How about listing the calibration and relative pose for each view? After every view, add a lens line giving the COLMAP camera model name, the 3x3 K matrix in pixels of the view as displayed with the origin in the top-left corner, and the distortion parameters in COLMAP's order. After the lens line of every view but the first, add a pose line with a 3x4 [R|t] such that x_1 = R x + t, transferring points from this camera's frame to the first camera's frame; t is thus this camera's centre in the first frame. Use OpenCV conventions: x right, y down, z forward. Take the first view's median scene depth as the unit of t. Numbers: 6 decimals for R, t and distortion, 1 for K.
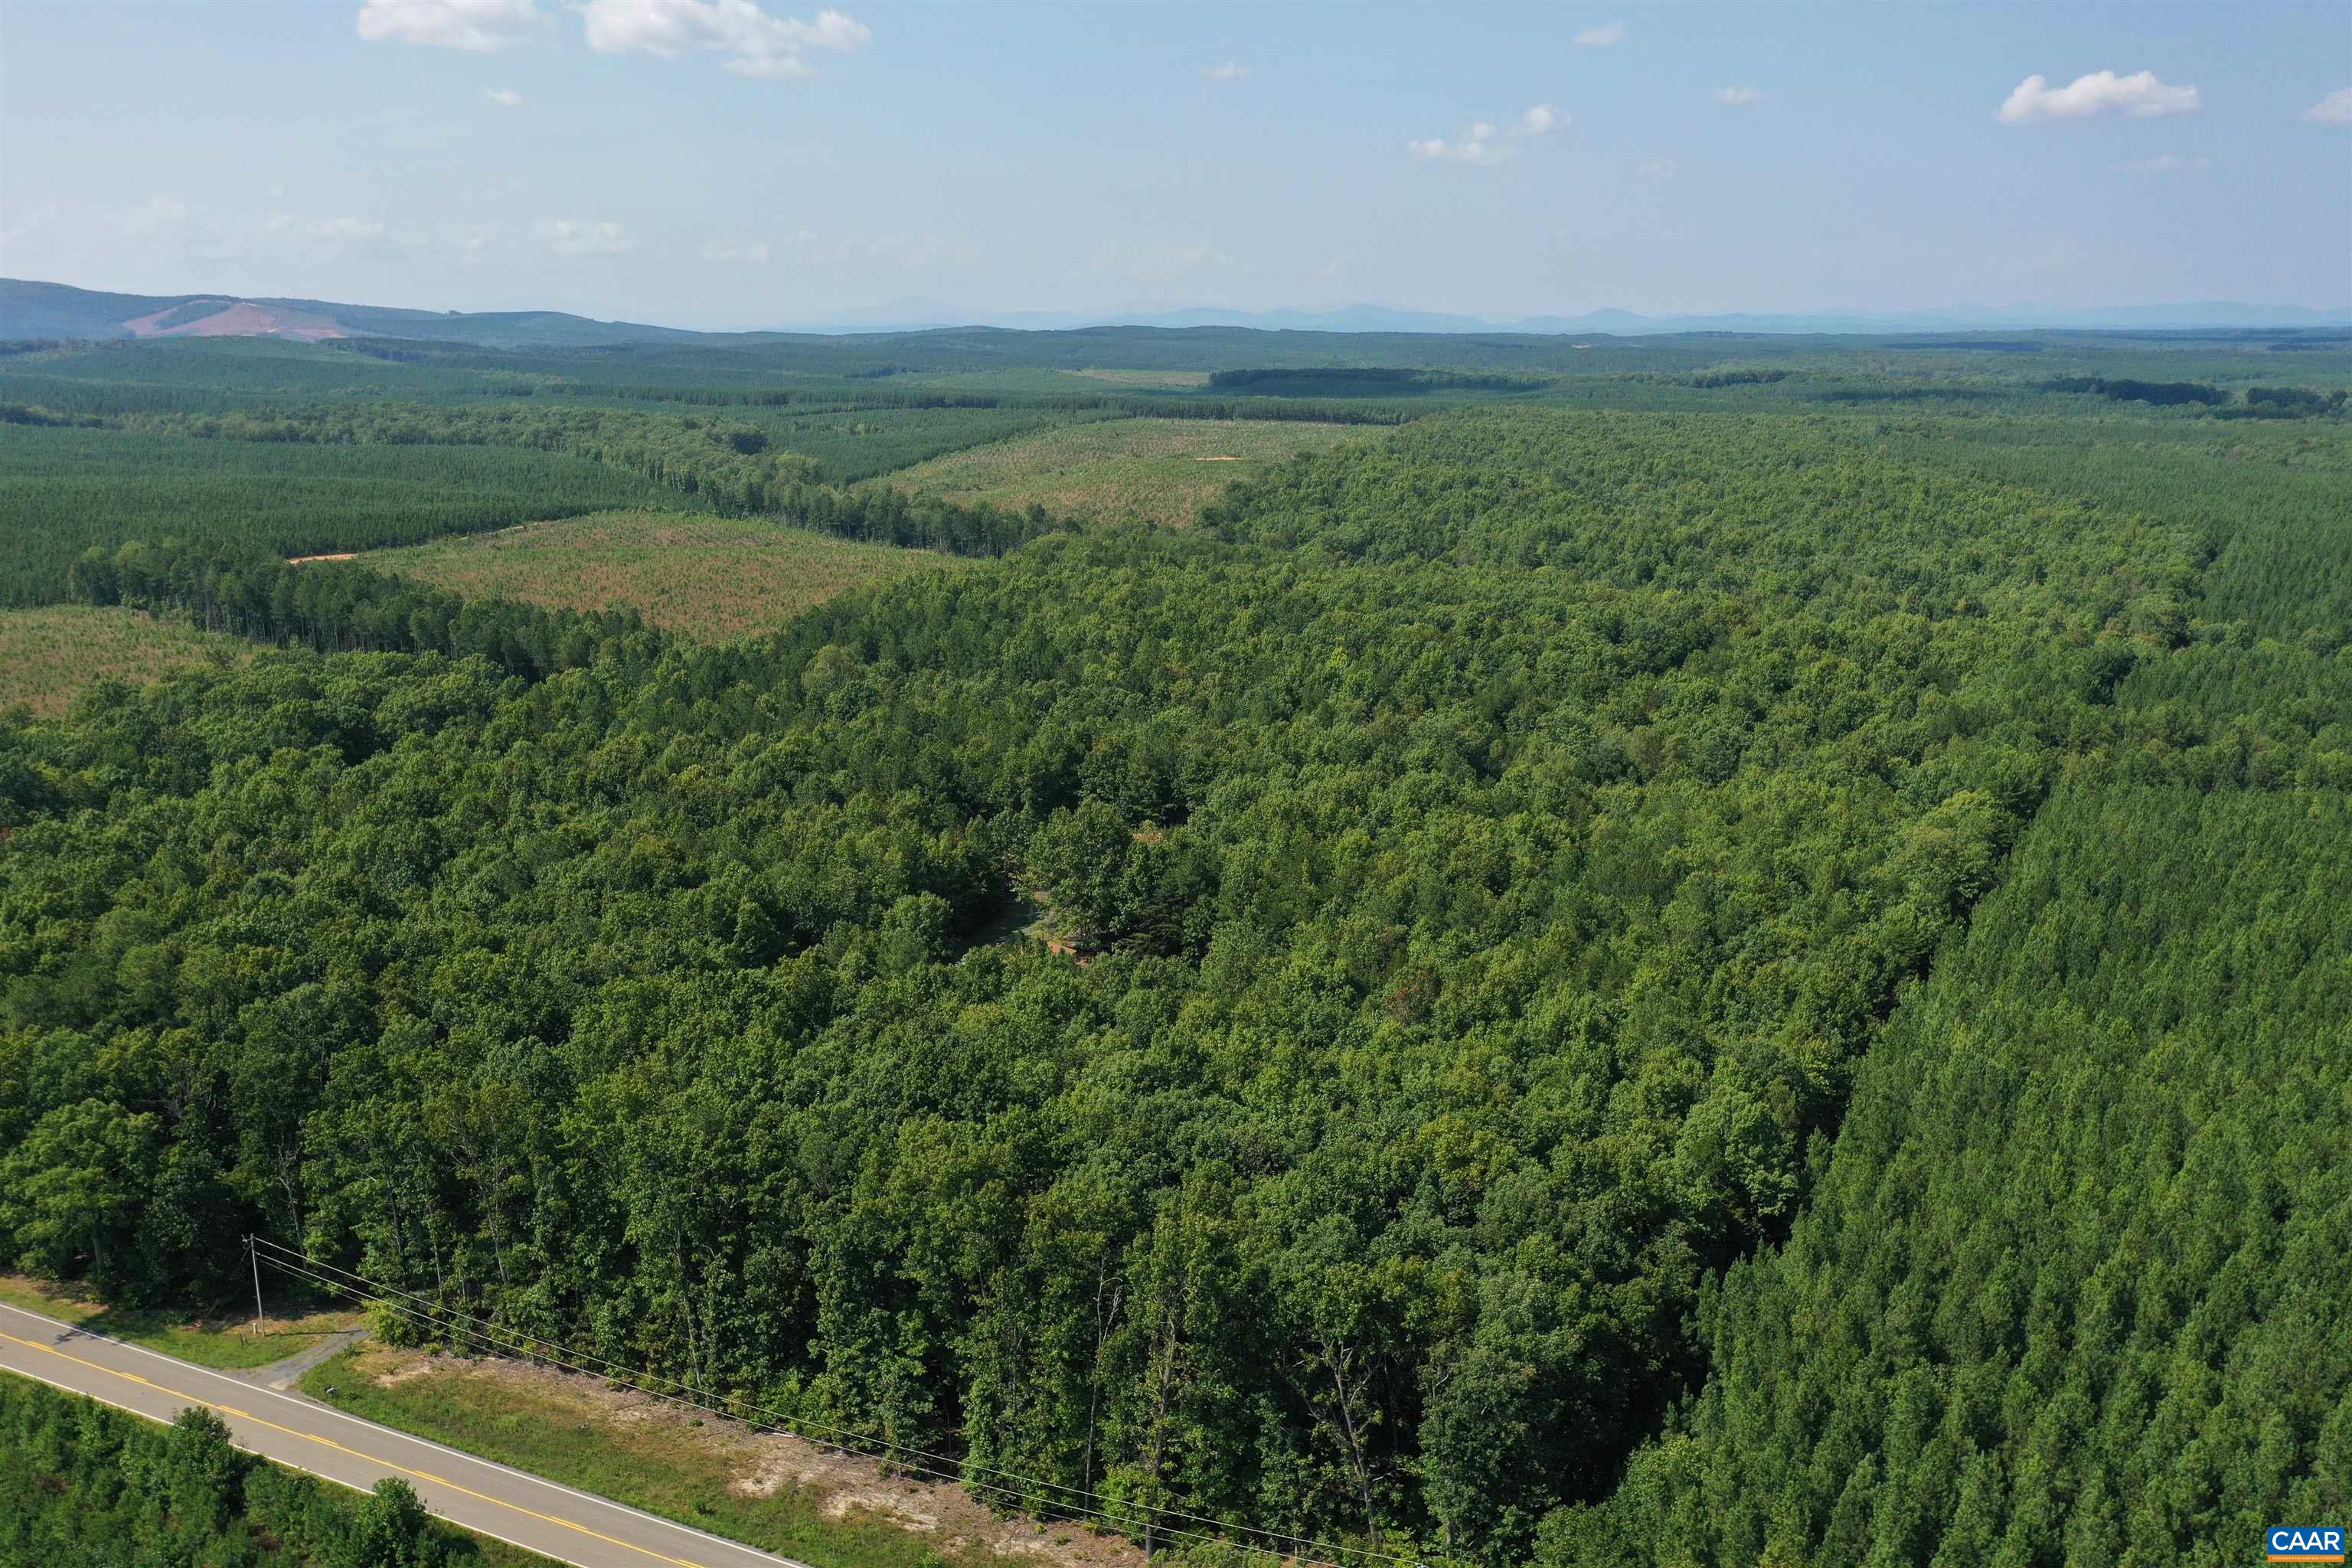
lens RADIAL K [[1866.0, 0, 1178.8], [0, 1866.0, 787.8], [0, 0, 1]] dist [0.018659, 0.007729]
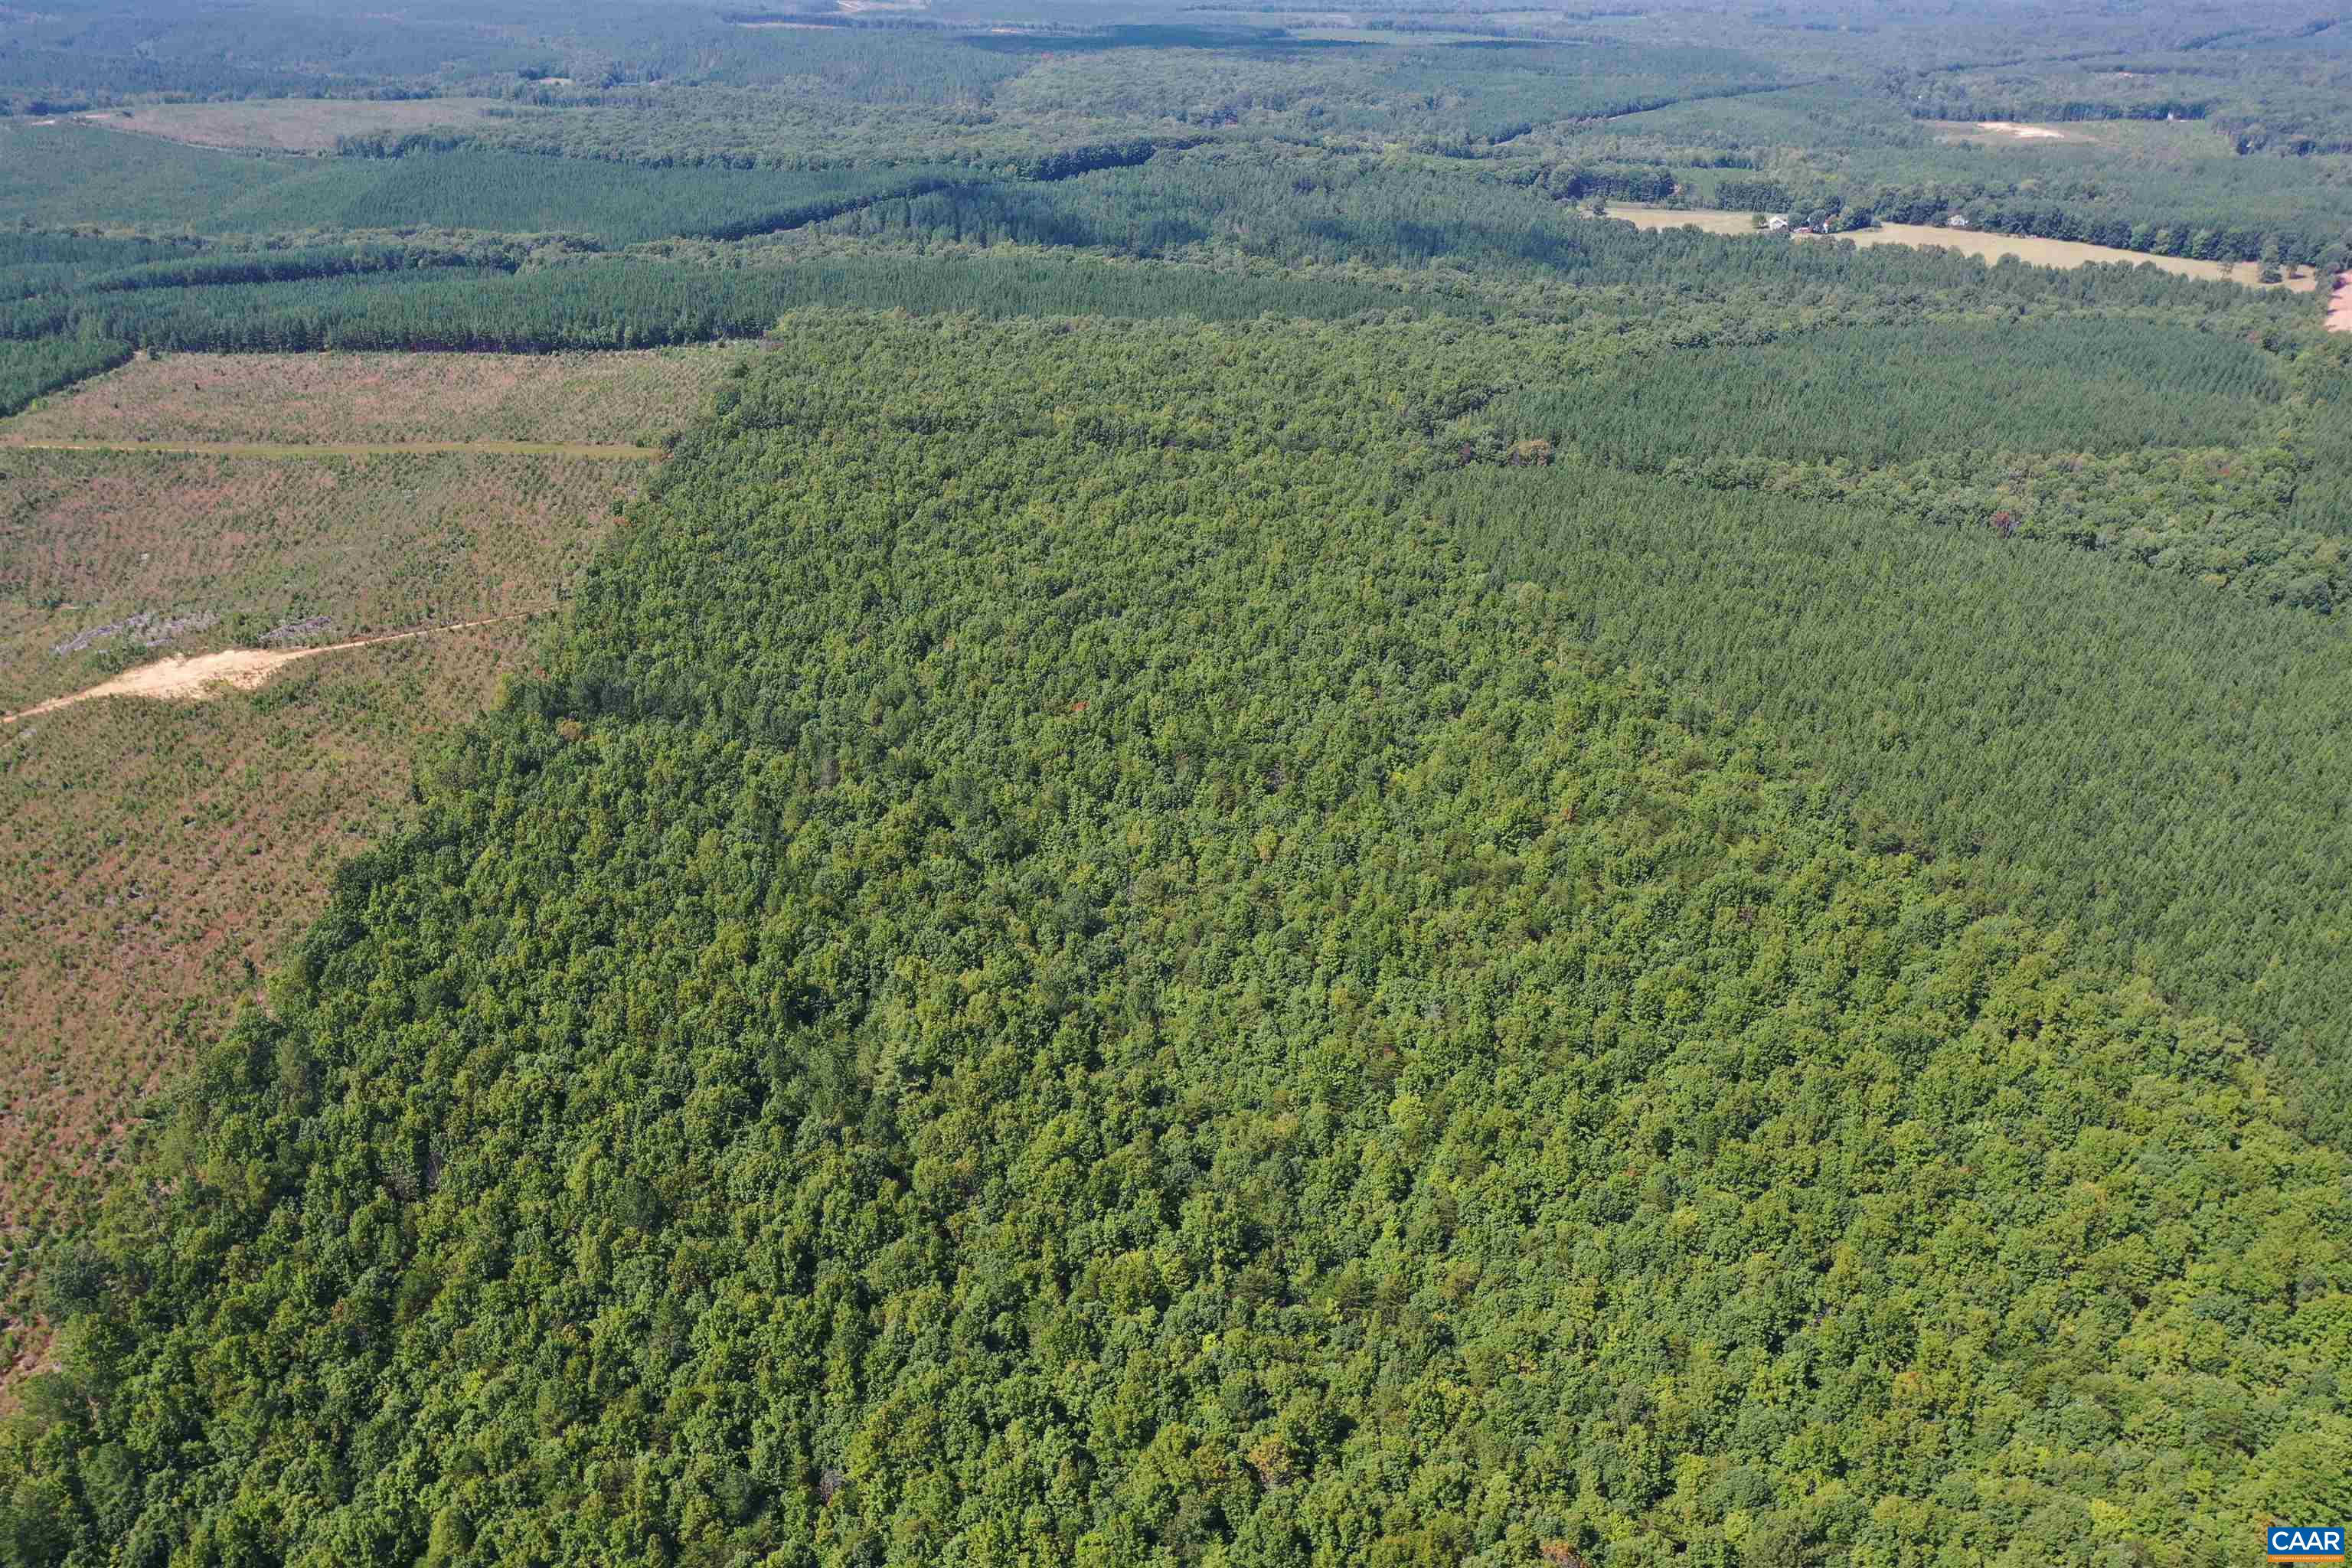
lens RADIAL K [[1866.0, 0, 1168.5], [0, 1866.0, 787.3], [0, 0, 1]] dist [0.018659, 0.007729]
pose [[0.932888, -0.147079, 0.328766, 0.375649], [0.081676, 0.975429, 0.204615, -0.987953], [-0.350782, -0.164031, 0.921979, 2.142742]]
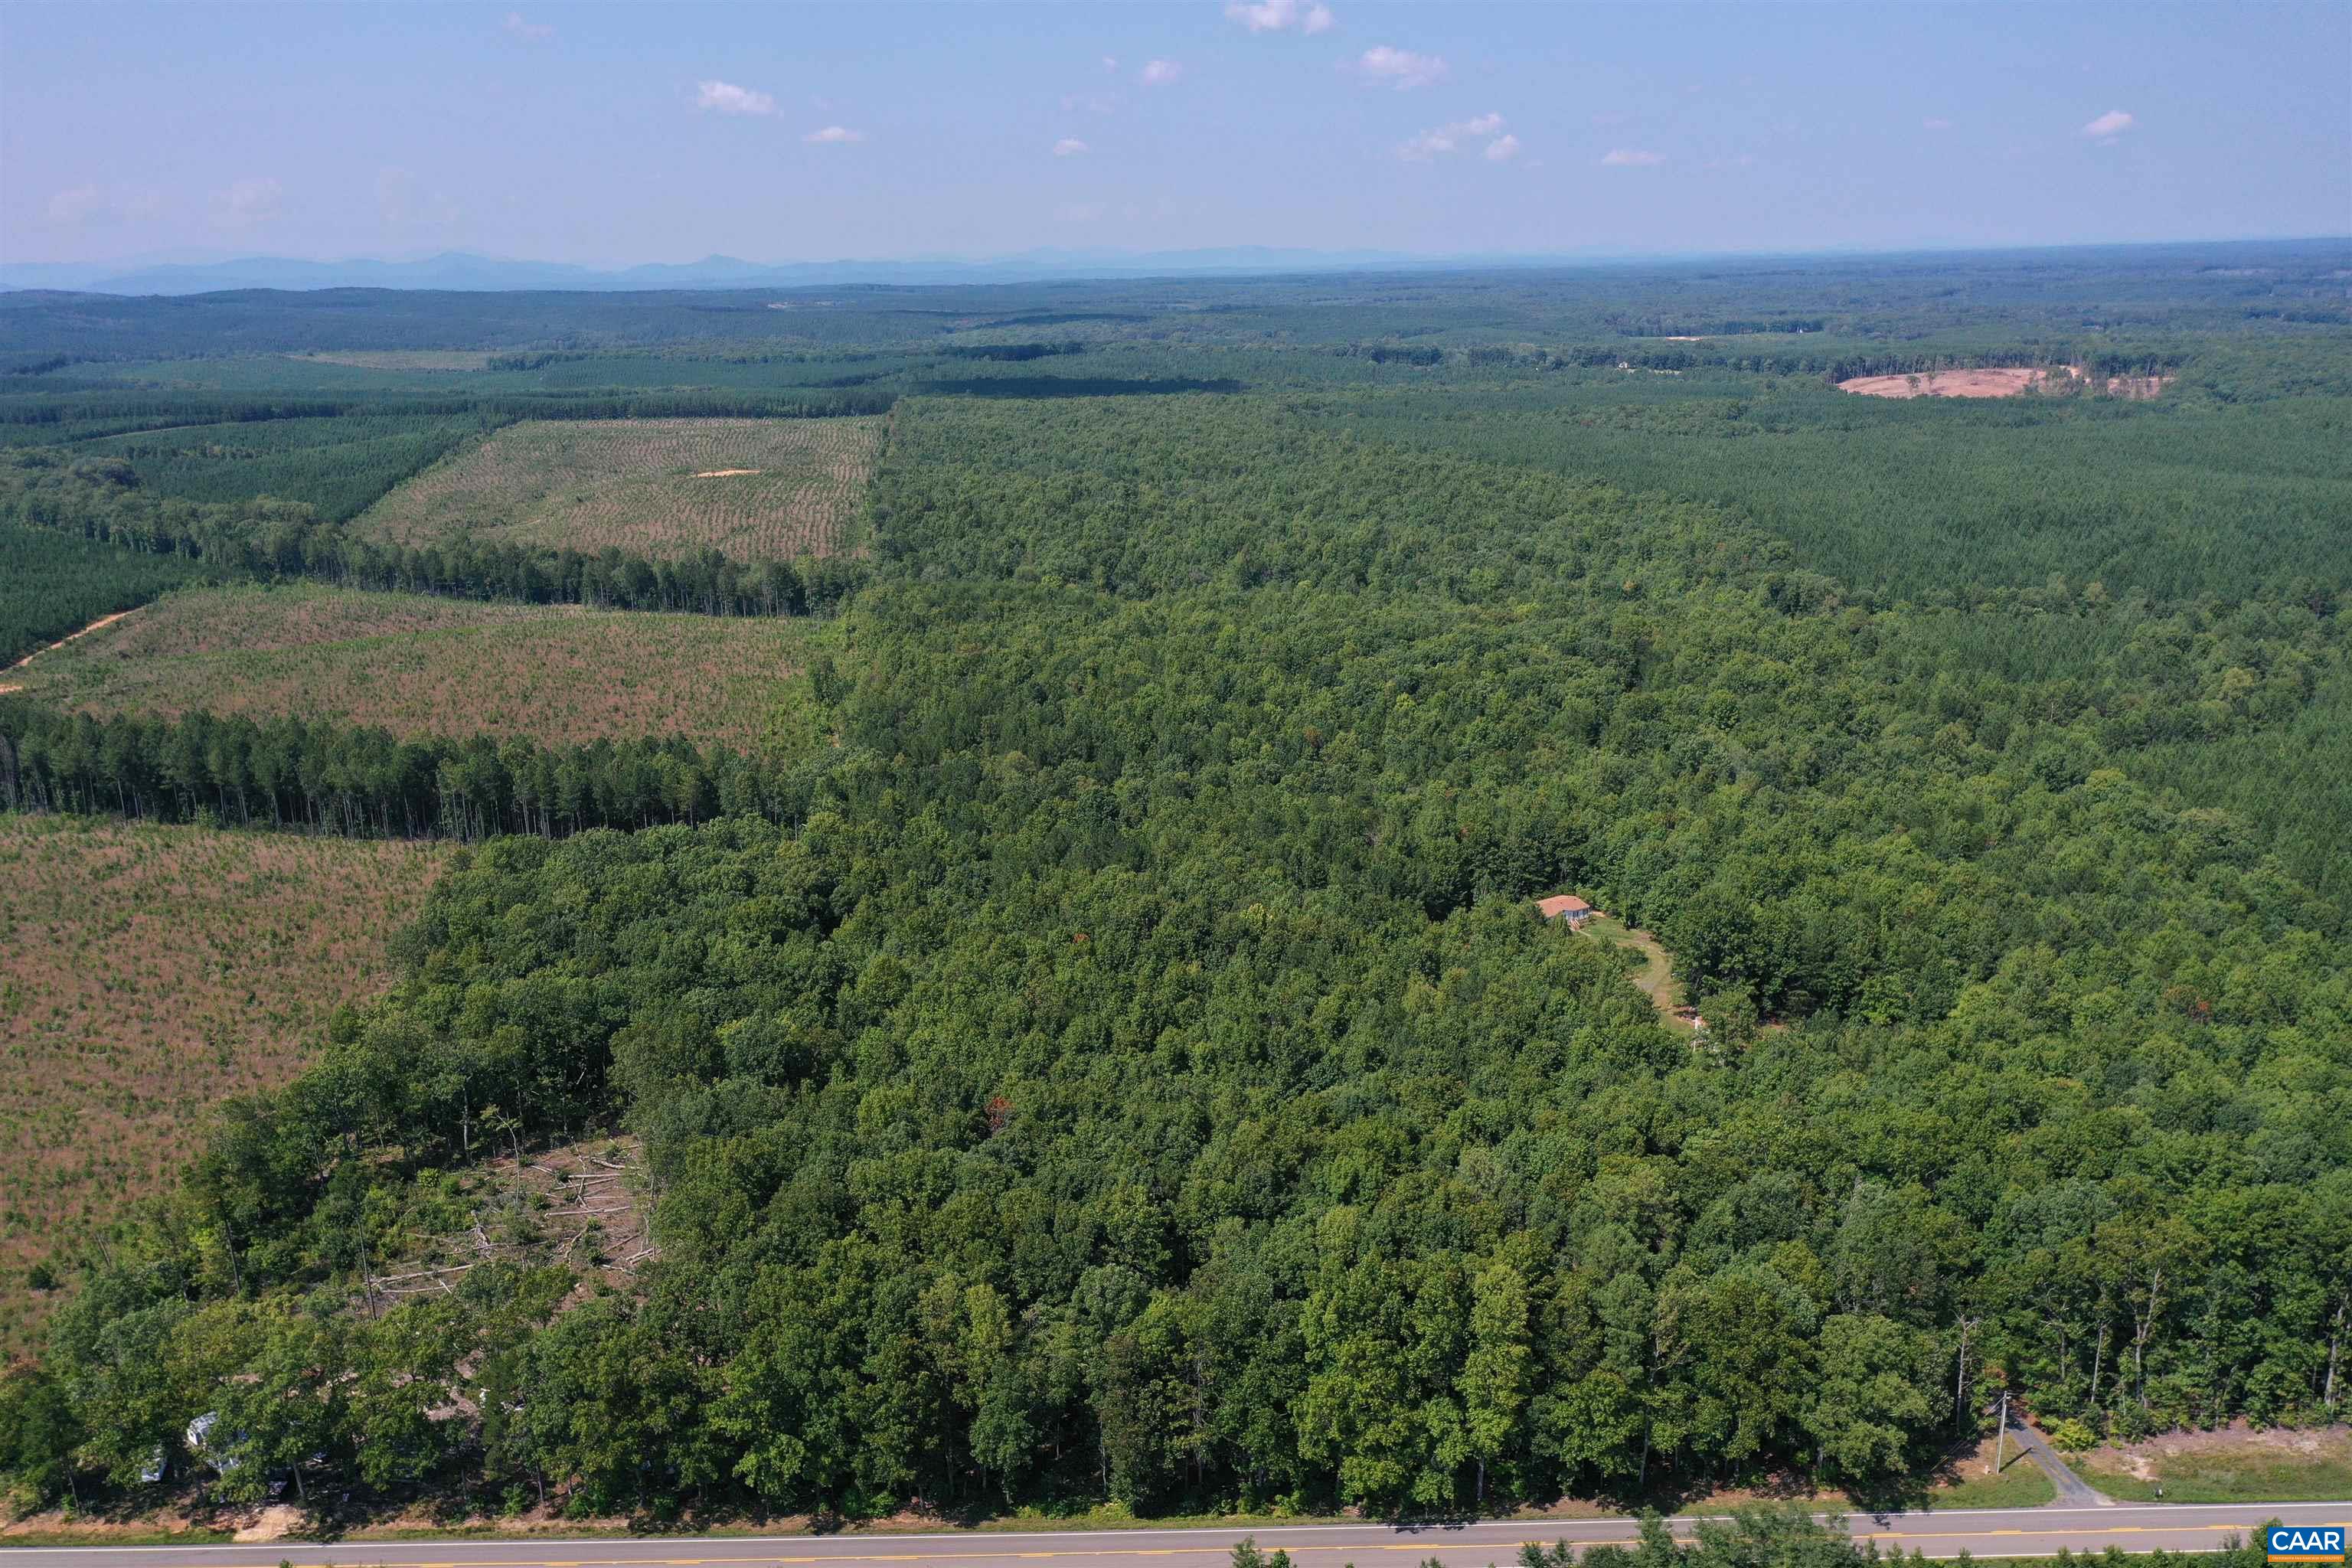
lens RADIAL K [[1866.0, 0, 1168.9], [0, 1866.0, 795.1], [0, 0, 1]] dist [0.018659, 0.007729]
pose [[0.898328, -0.134238, 0.418315, -0.900686], [0.121037, 0.990948, 0.058071, -0.170867], [-0.422324, -0.001535, 0.906444, 0.093424]]
